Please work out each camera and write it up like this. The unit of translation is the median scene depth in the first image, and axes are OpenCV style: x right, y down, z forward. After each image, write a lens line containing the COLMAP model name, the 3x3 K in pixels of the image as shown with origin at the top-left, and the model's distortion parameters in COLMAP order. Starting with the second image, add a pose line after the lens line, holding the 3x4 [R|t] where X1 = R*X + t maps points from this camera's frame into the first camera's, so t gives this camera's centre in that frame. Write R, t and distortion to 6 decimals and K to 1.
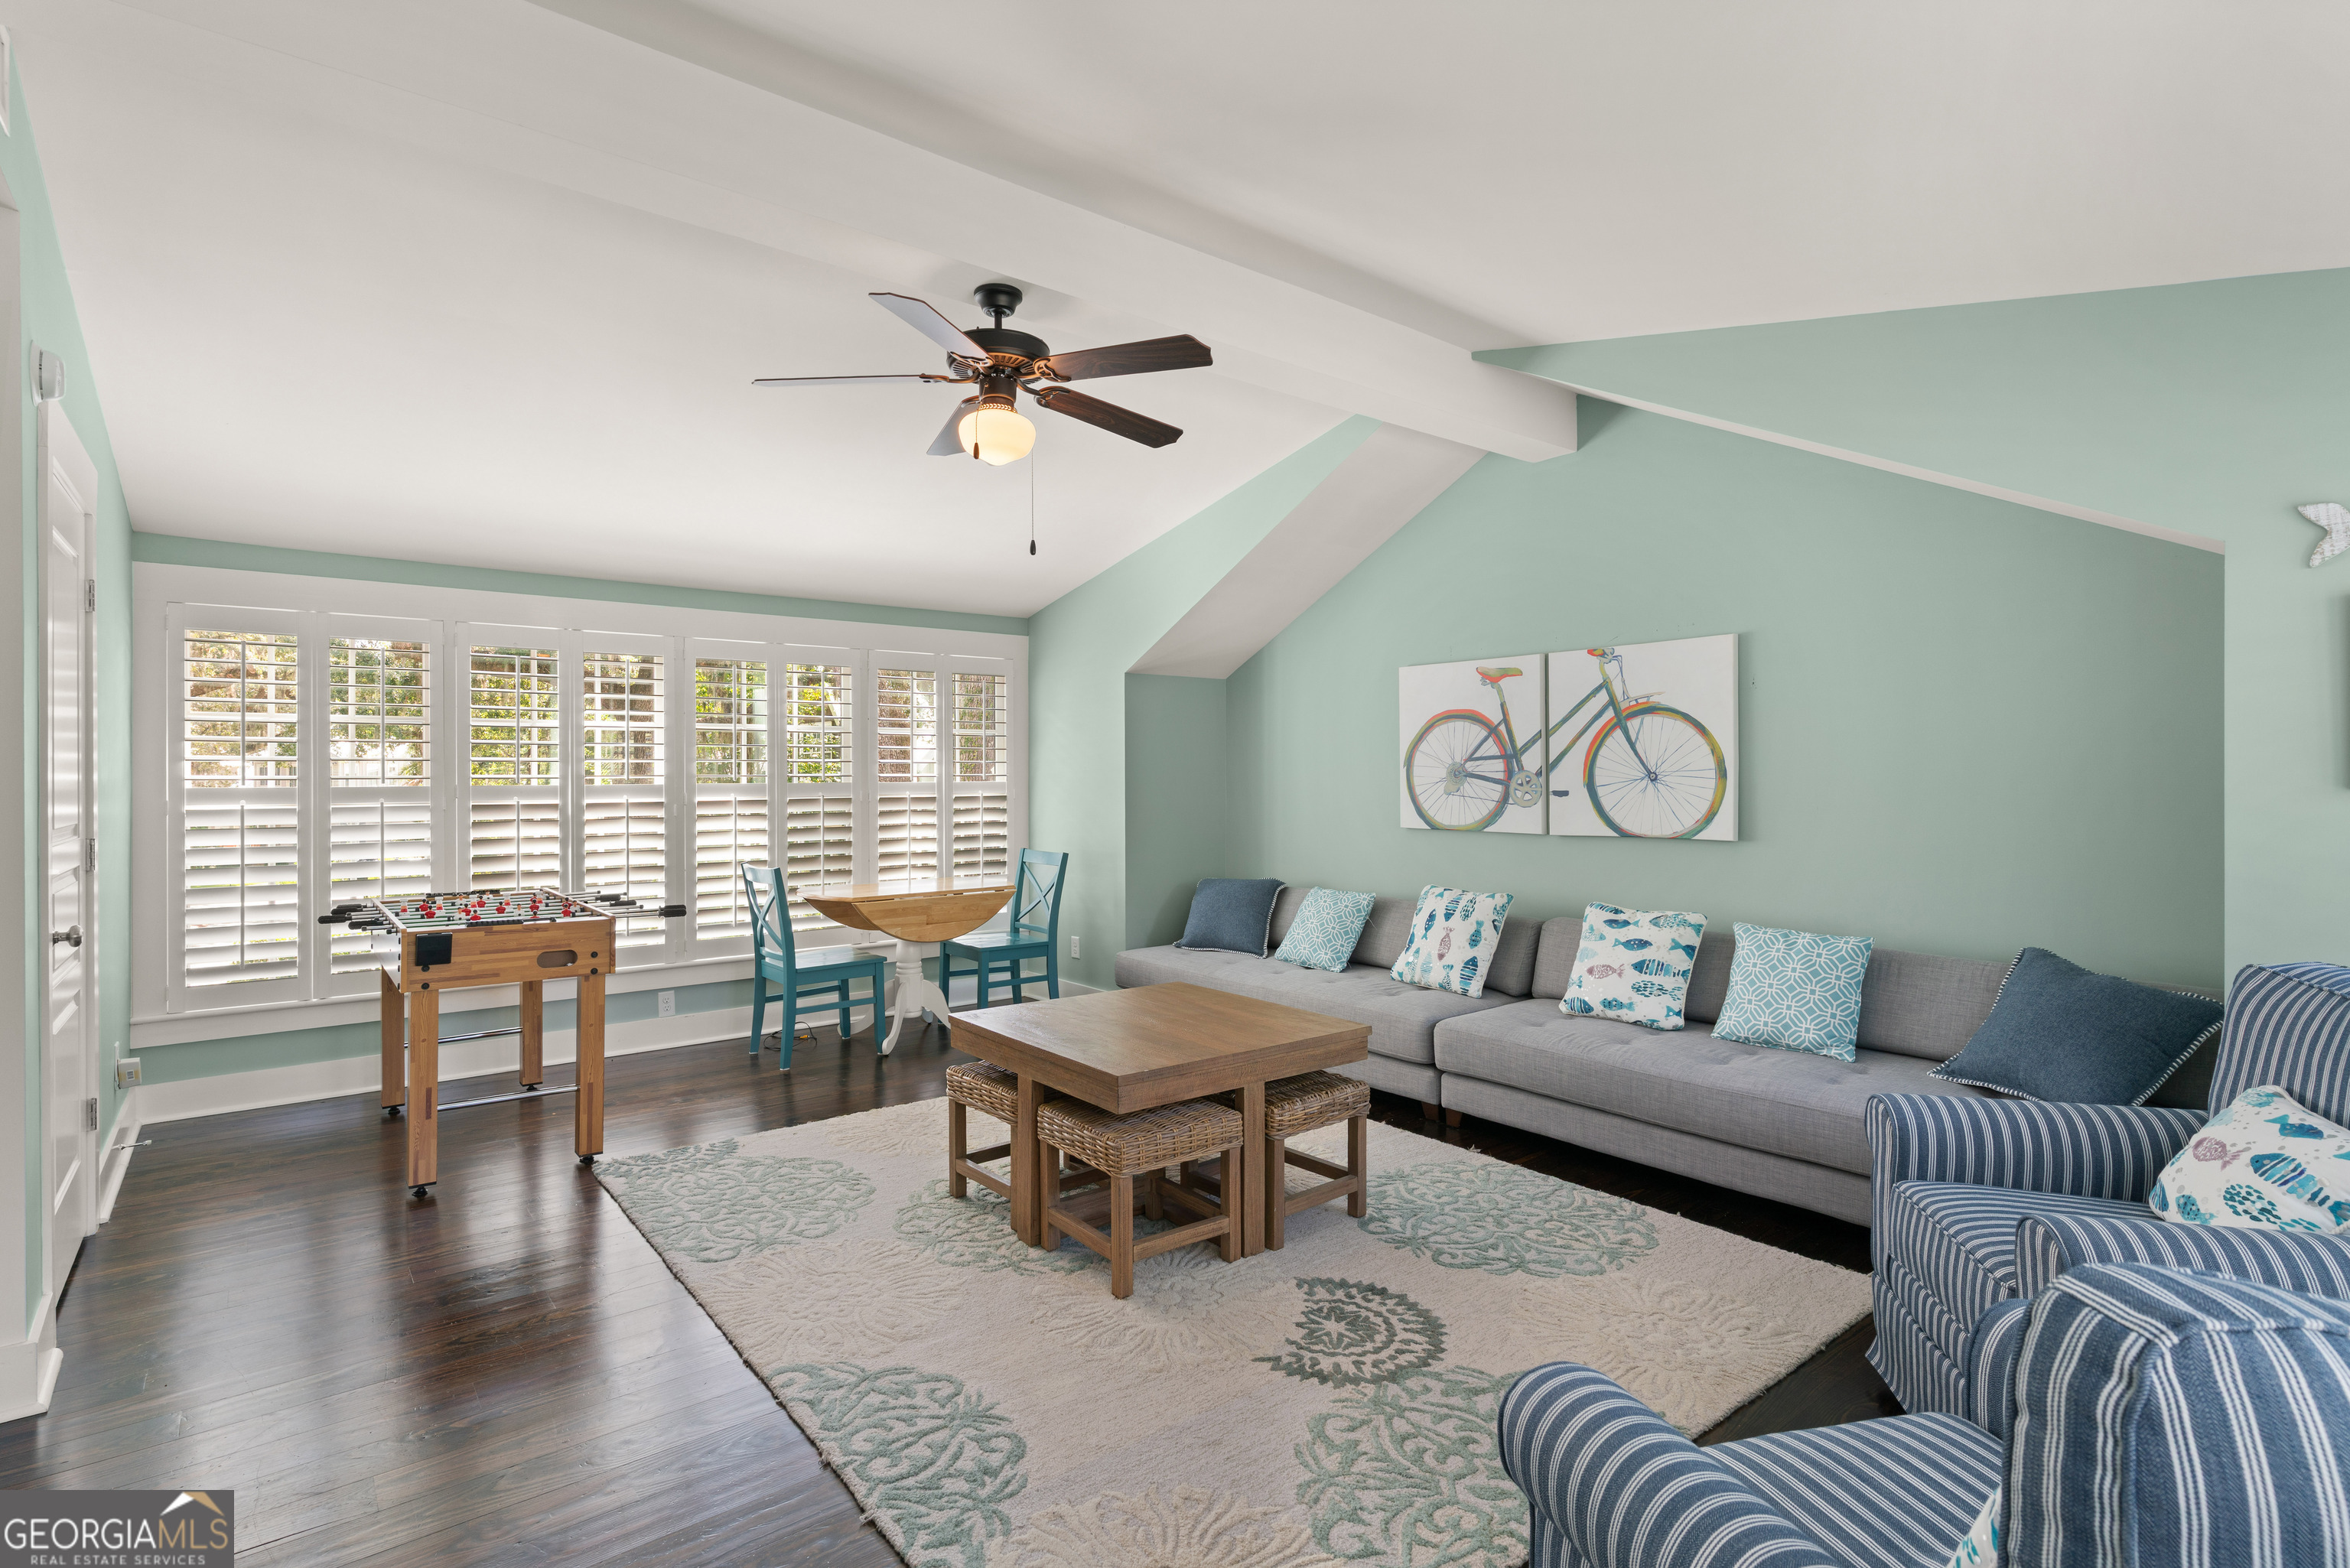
lens RADIAL K [[1117.9, 0, 1151.1], [0, 1117.9, 774.7], [0, 0, 1]] dist [0.001640, 0.000870]
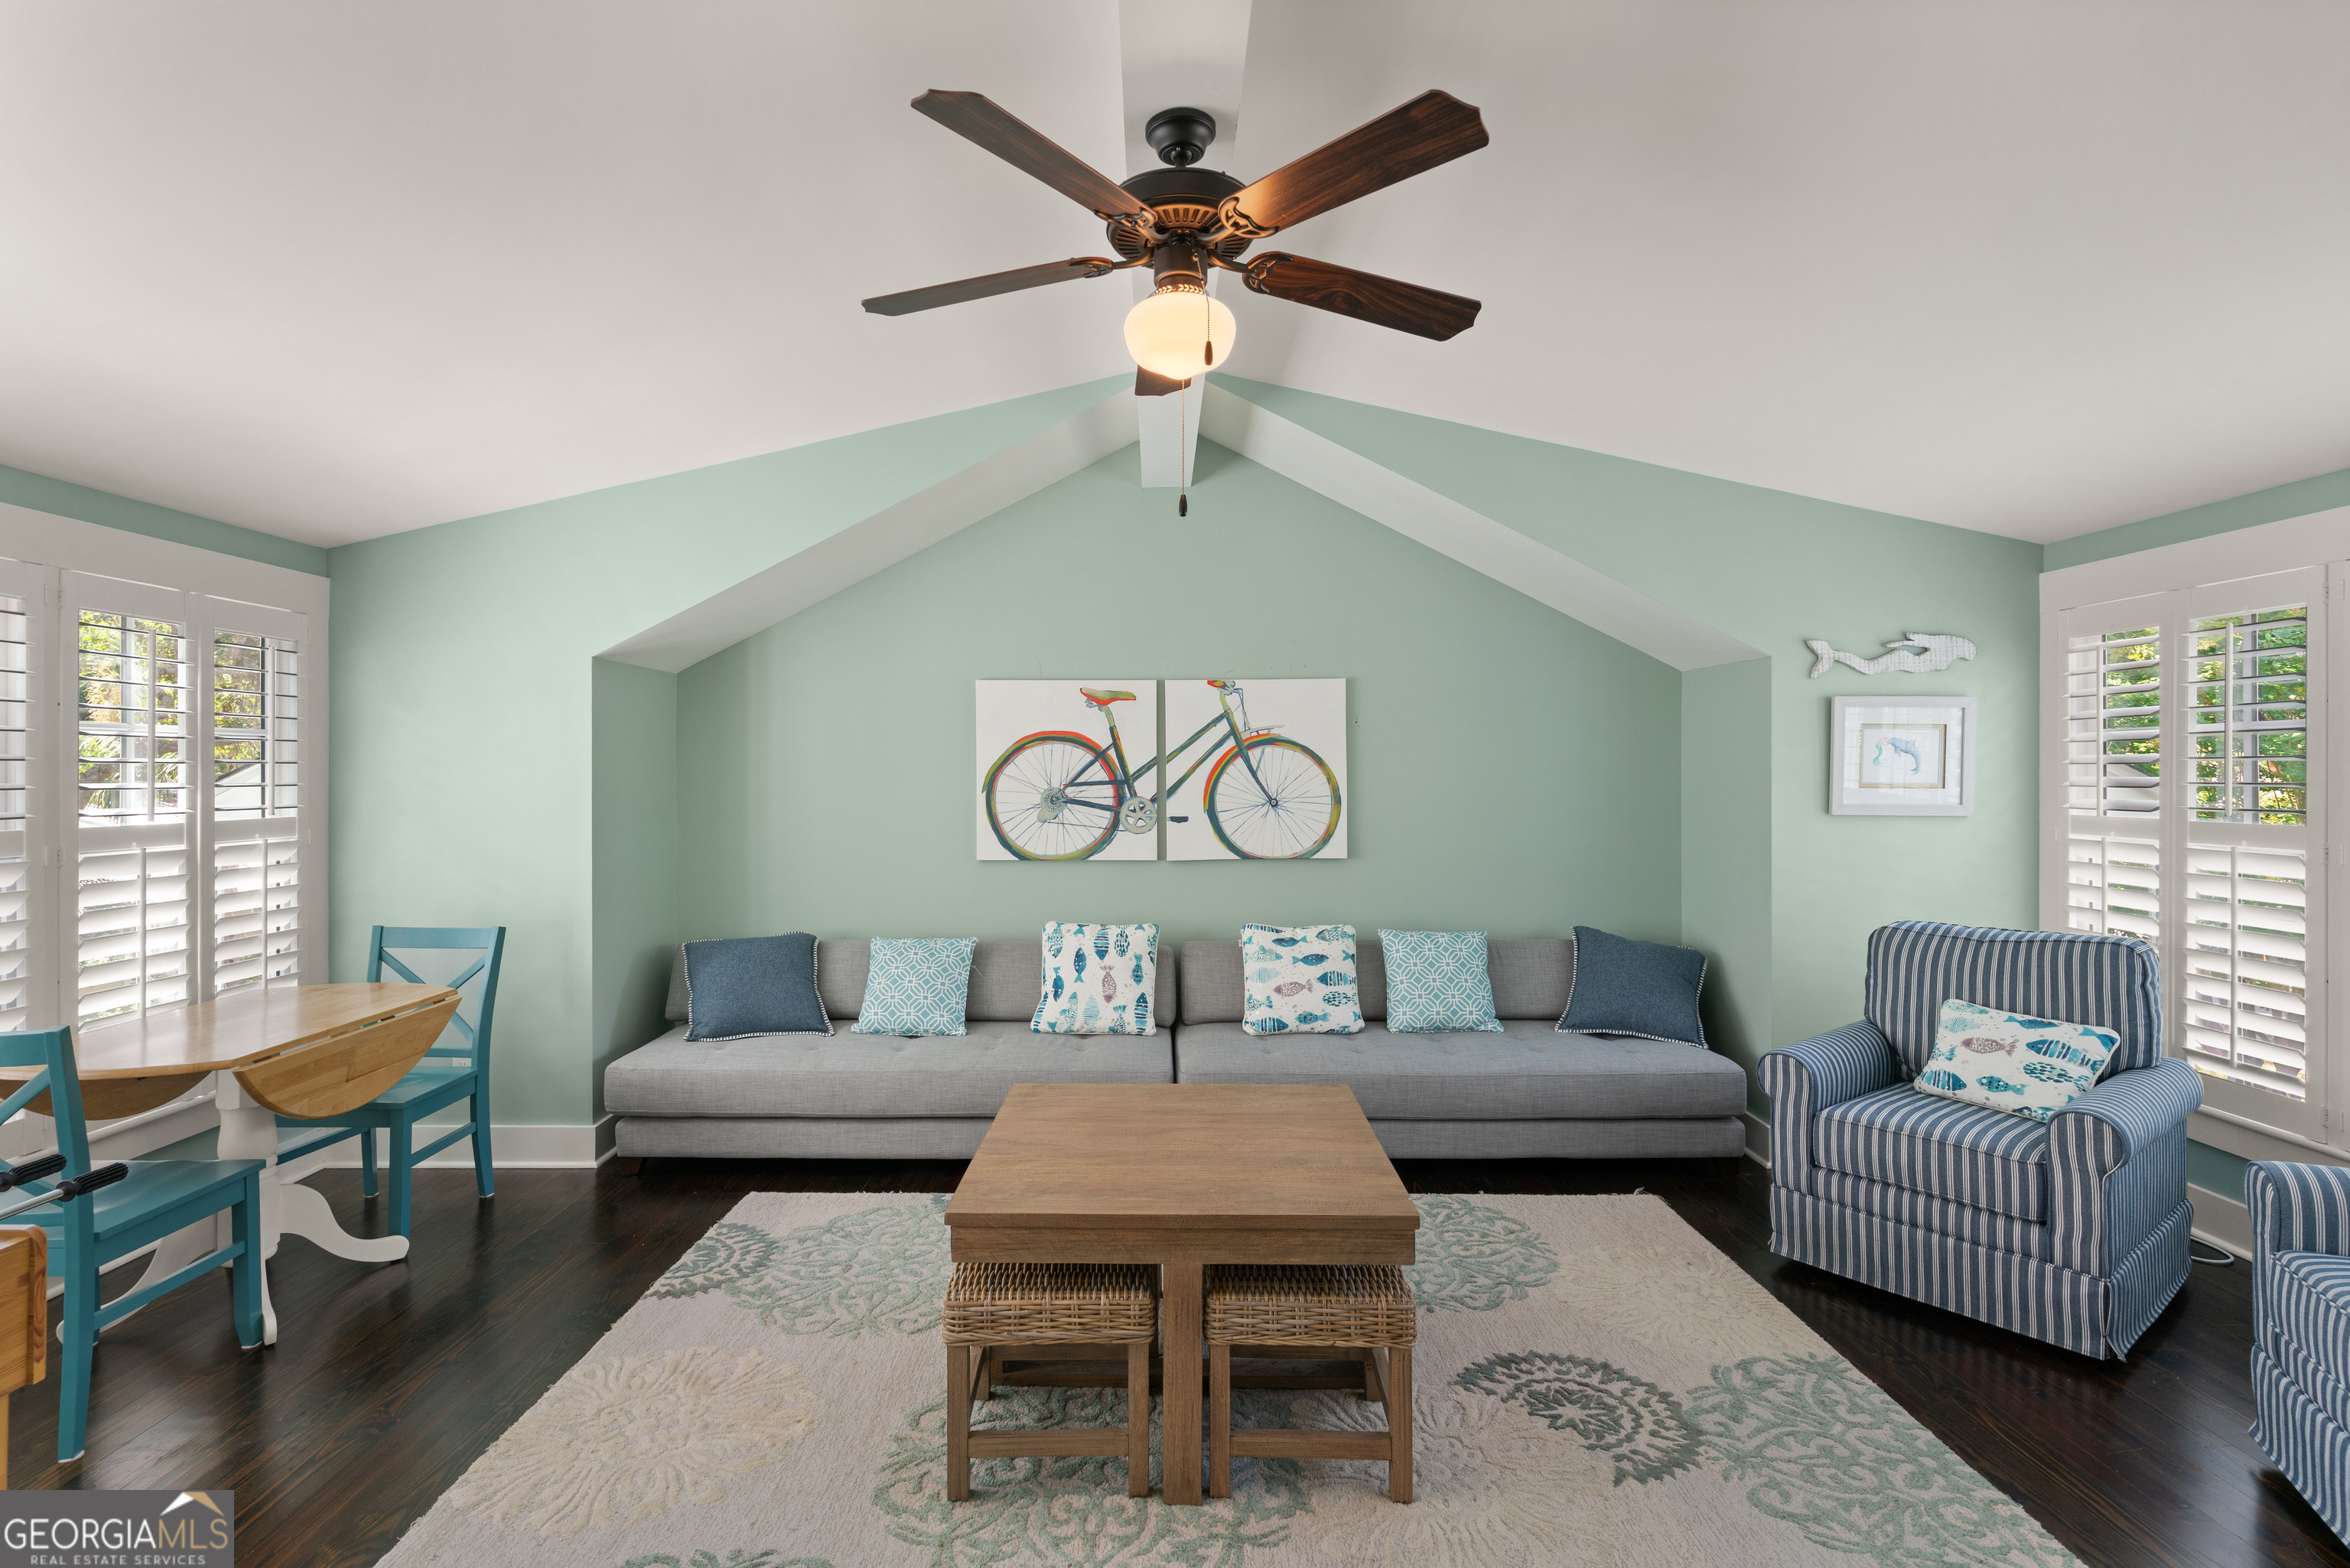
lens RADIAL K [[1117.9, 0, 1151.1], [0, 1117.9, 774.7], [0, 0, 1]] dist [0.001640, 0.000870]
pose [[0.628482, 0.000951, 0.777824, -0.457374], [0.000619, 0.999998, -0.001723, -0.022945], [-0.777824, 0.001564, 0.628480, 0.396864]]
